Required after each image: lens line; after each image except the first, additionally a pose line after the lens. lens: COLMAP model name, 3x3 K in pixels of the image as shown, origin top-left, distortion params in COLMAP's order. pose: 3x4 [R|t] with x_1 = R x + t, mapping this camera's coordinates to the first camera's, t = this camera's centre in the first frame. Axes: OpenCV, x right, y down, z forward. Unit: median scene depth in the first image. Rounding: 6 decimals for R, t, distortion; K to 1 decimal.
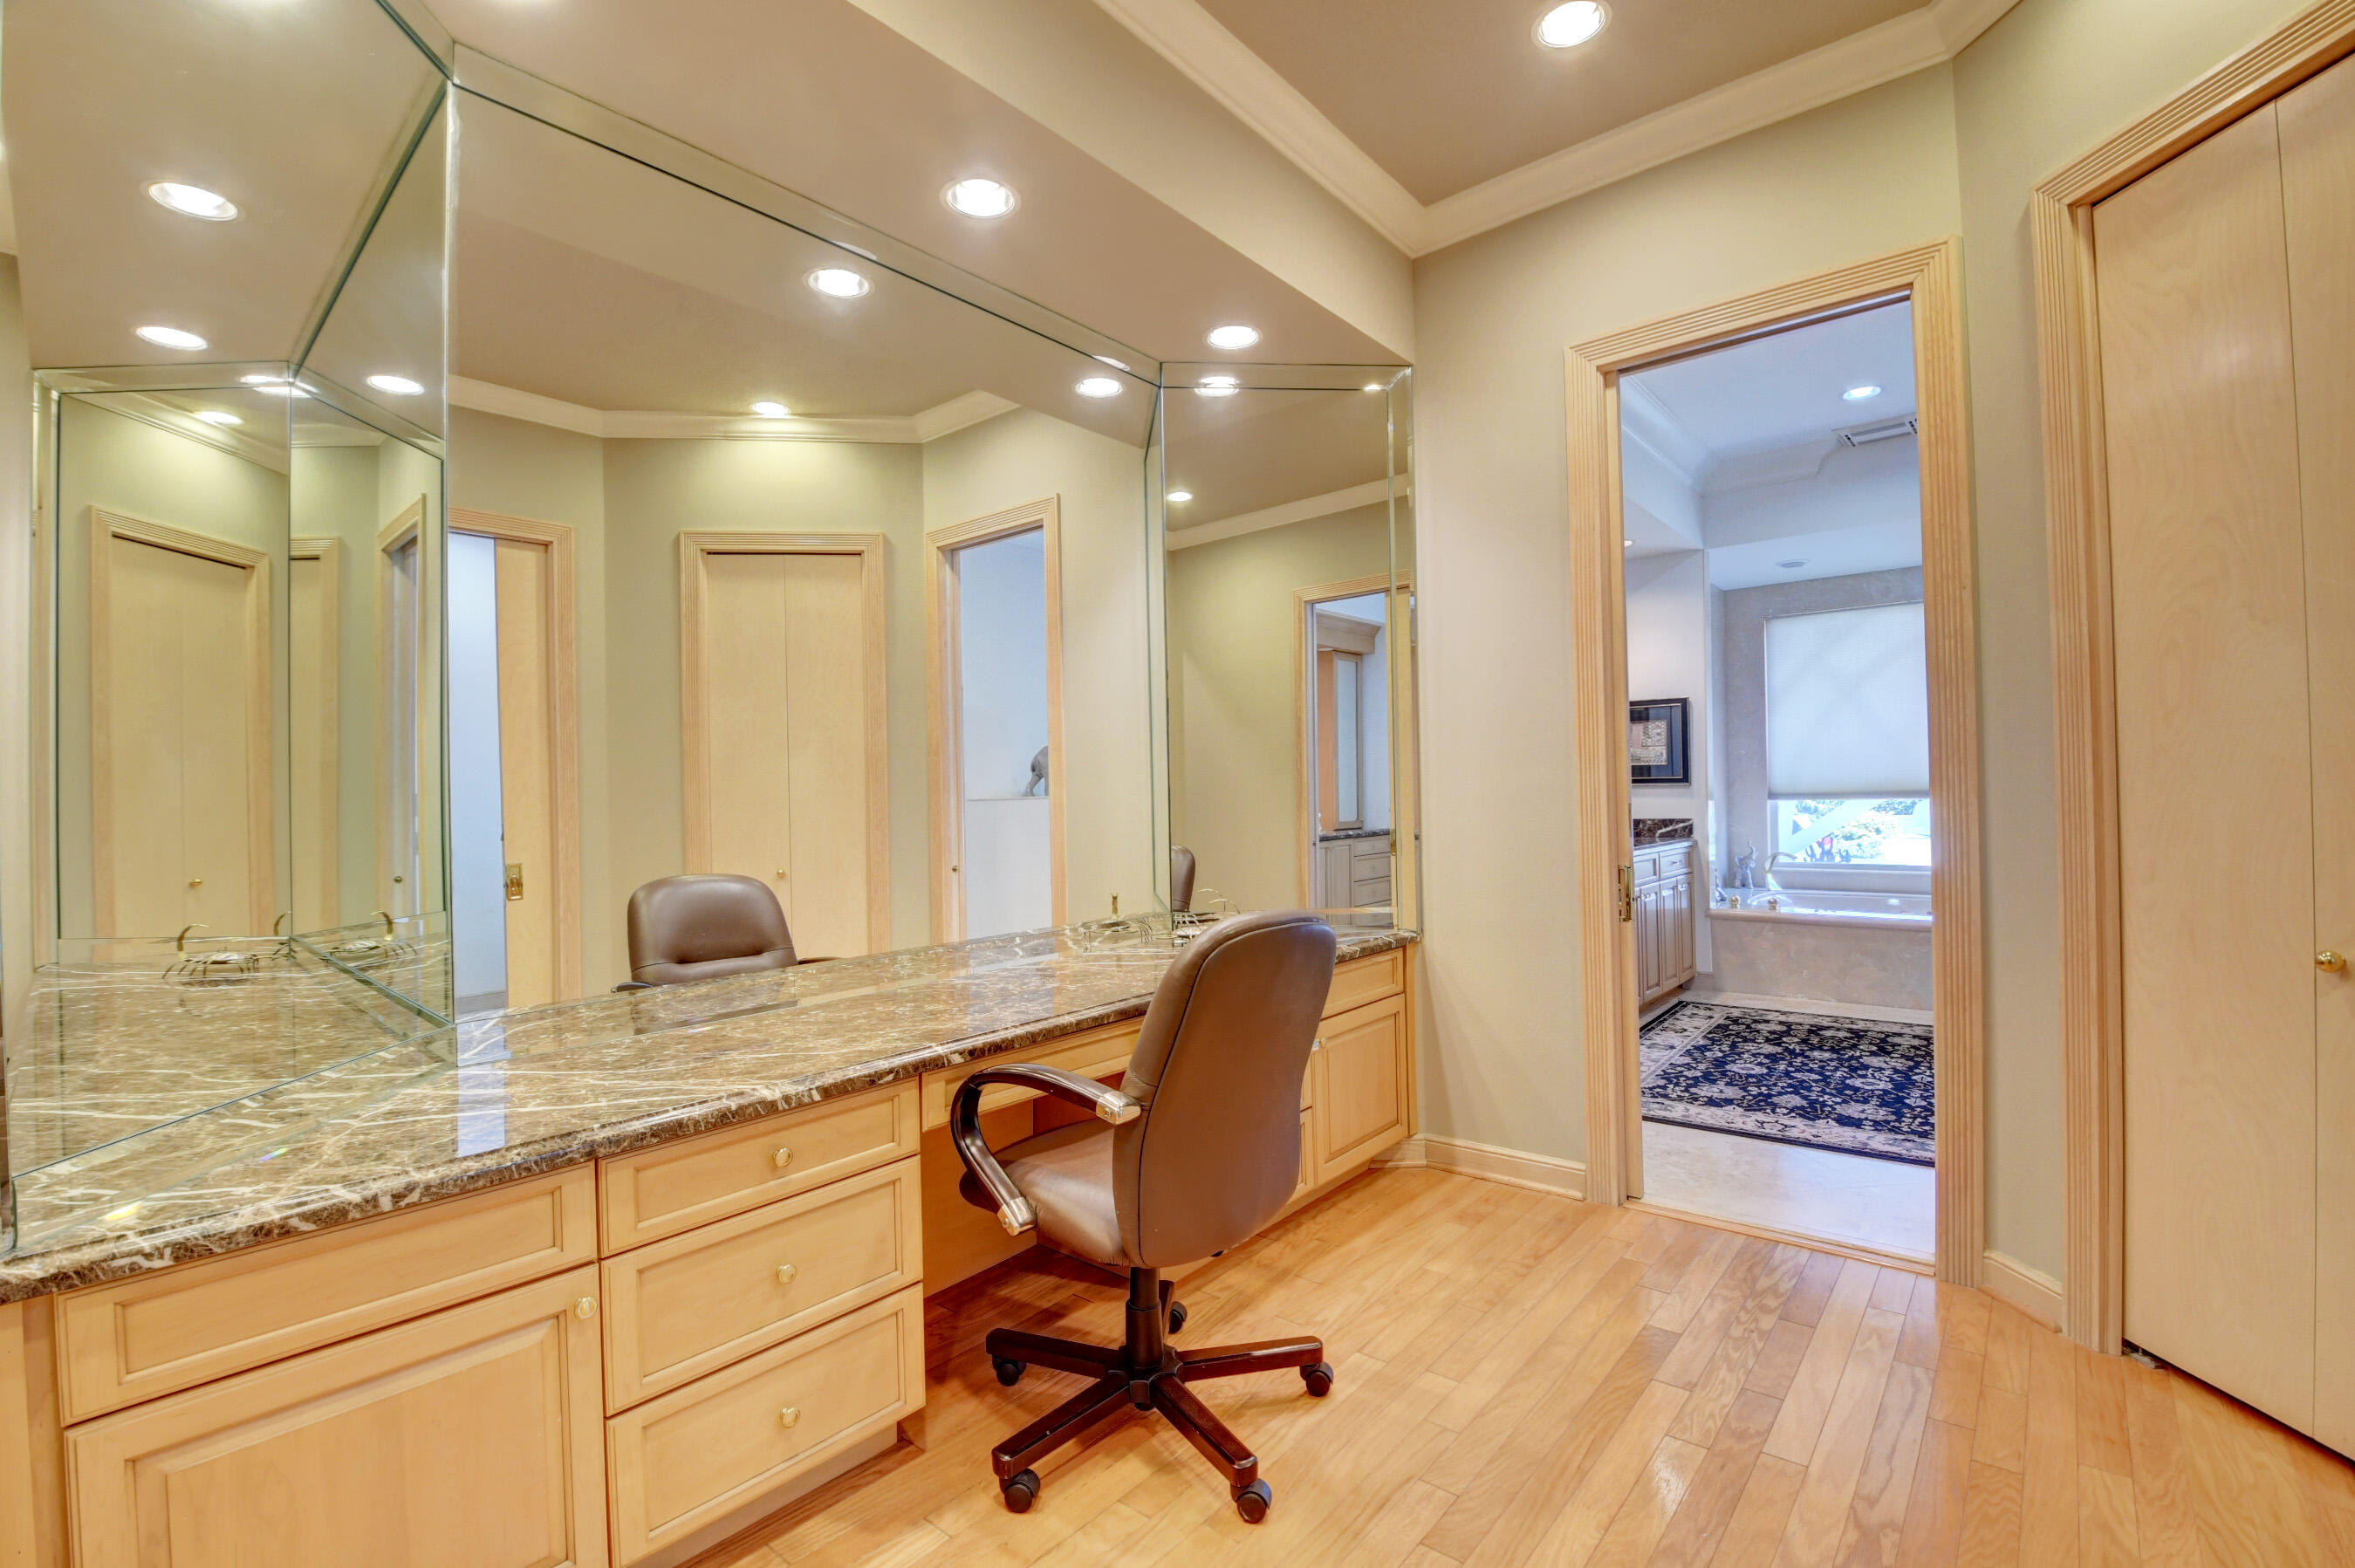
lens RADIAL K [[1033.5, 0, 1172.7], [0, 1033.5, 788.5], [0, 0, 1]] dist [0.020168, -0.030391]
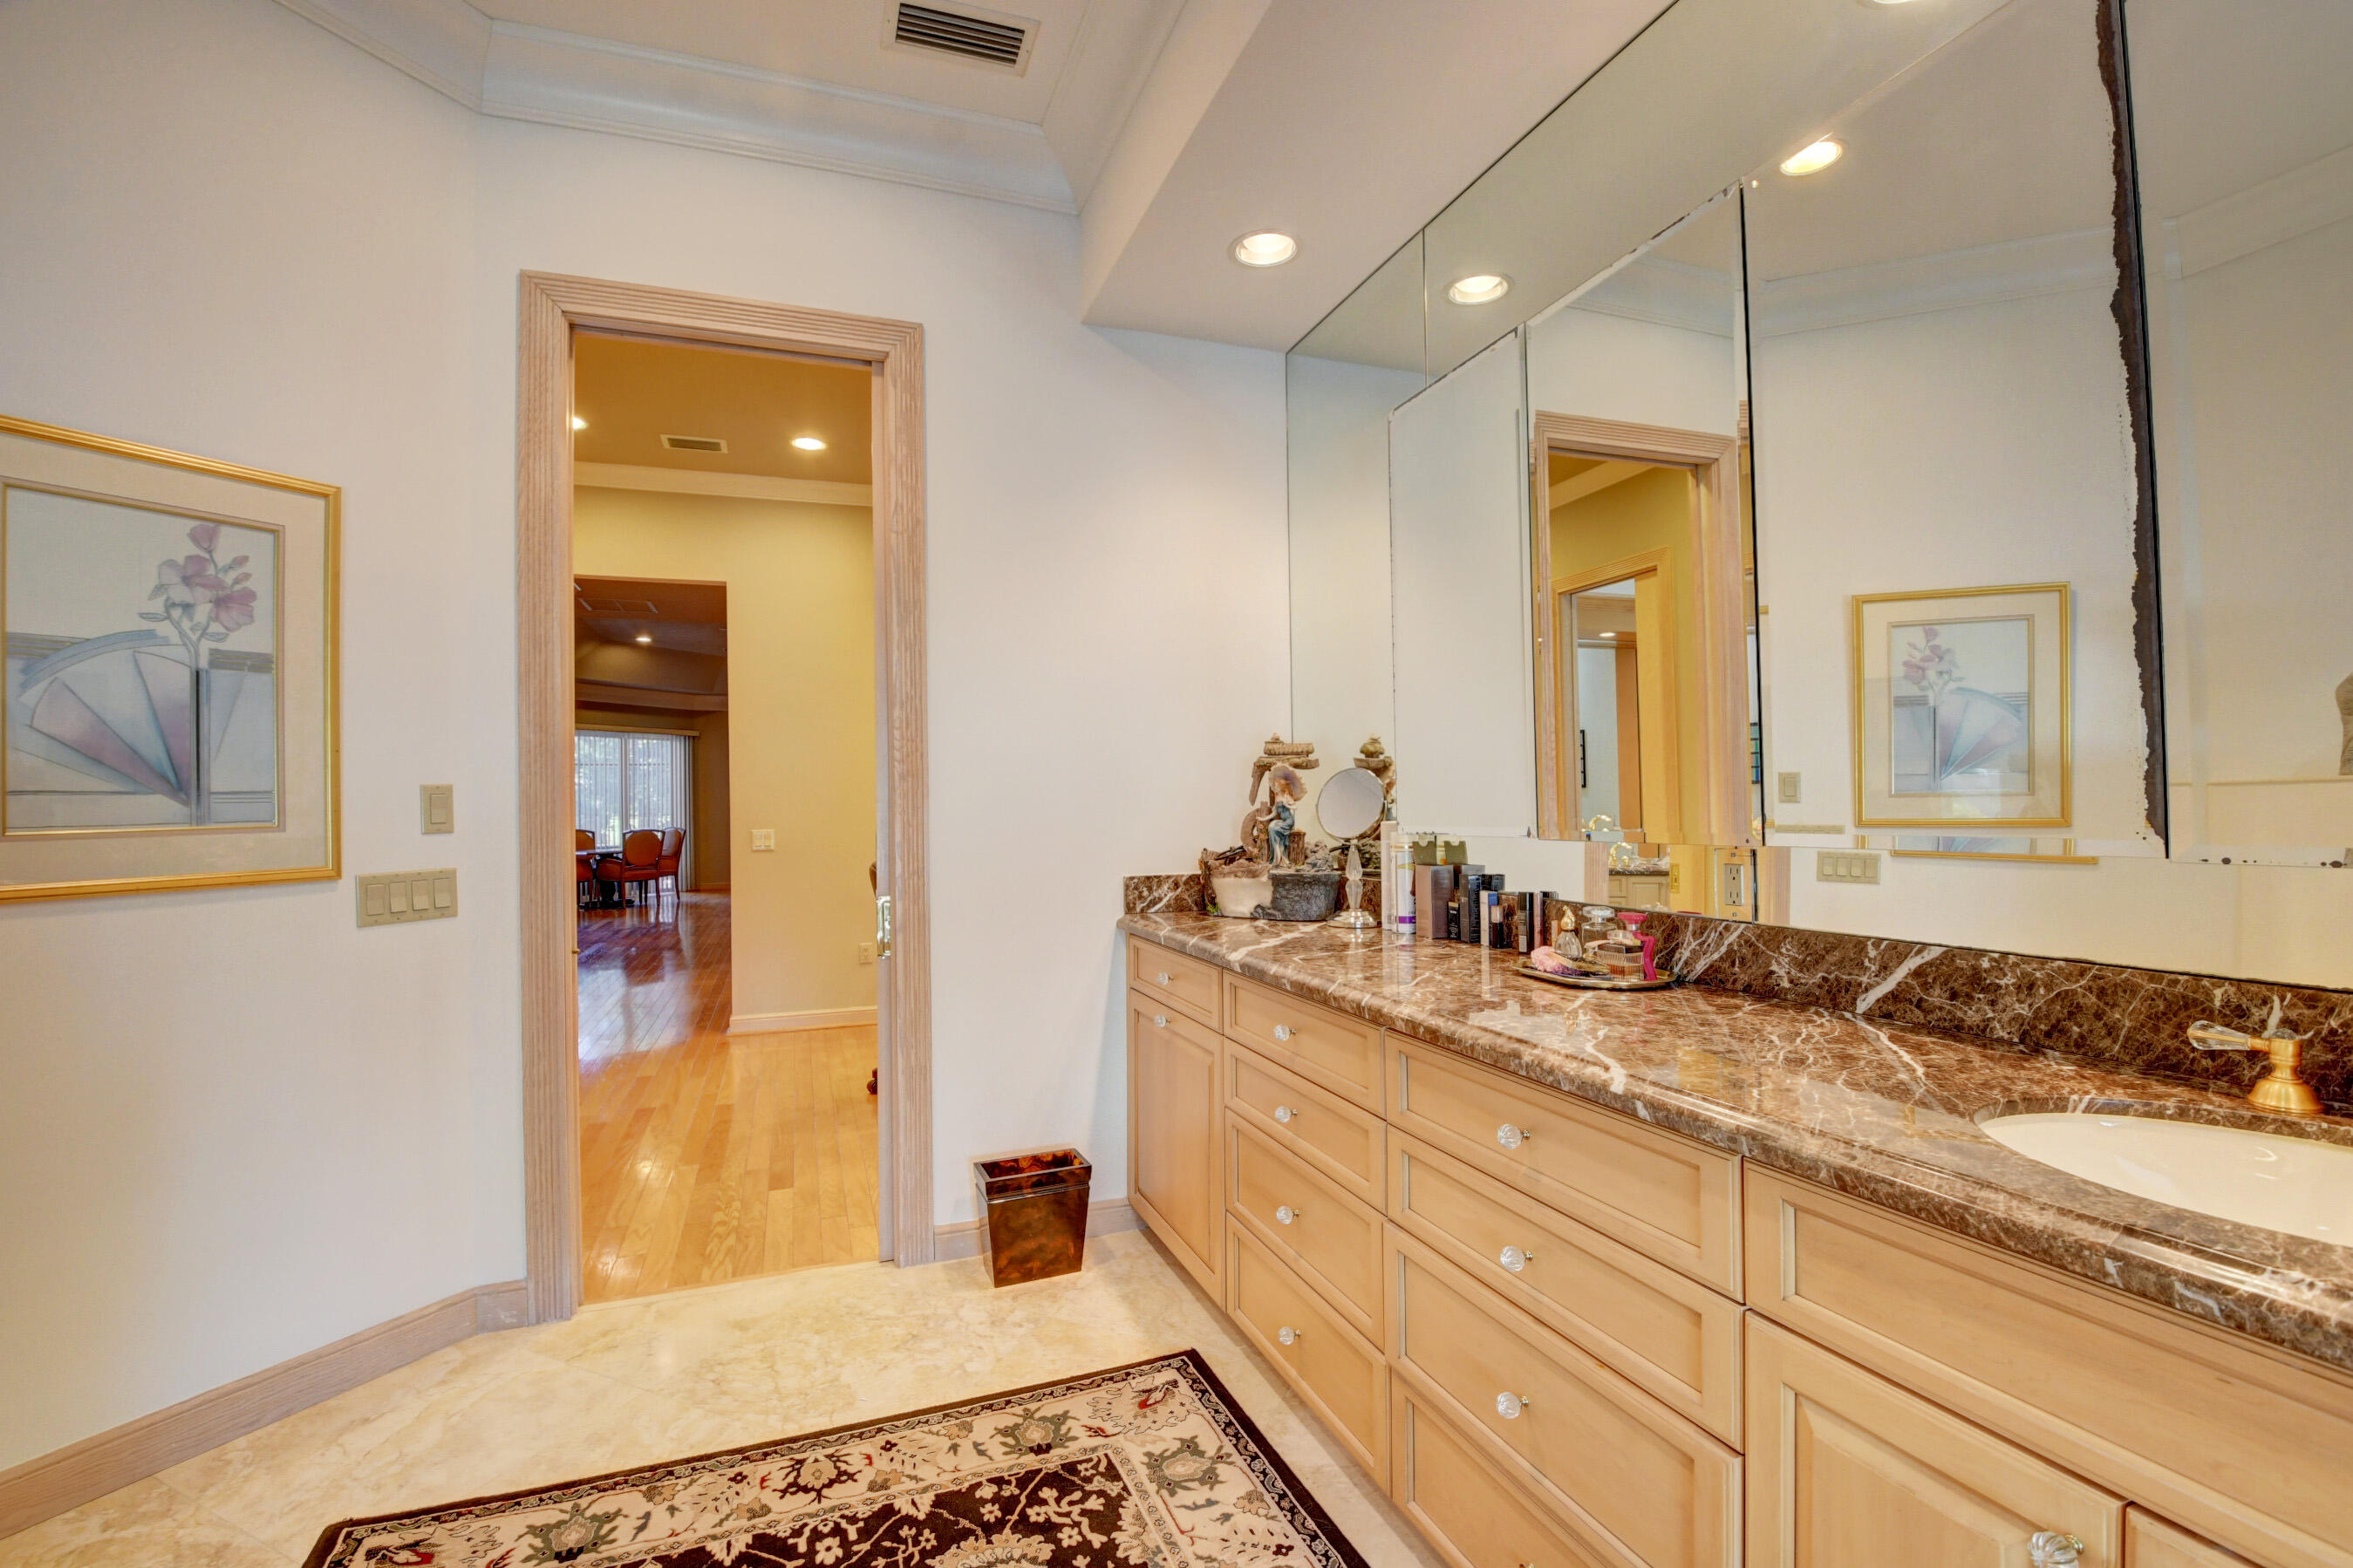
lens RADIAL K [[1032.6, 0, 1171.7], [0, 1032.6, 788.5], [0, 0, 1]] dist [0.020168, -0.030391]
pose [[-0.492971, 0.010837, -0.869978, 0.902766], [0.030854, 0.999511, -0.005033, -0.006876], [0.869498, -0.029323, -0.493065, 1.365744]]
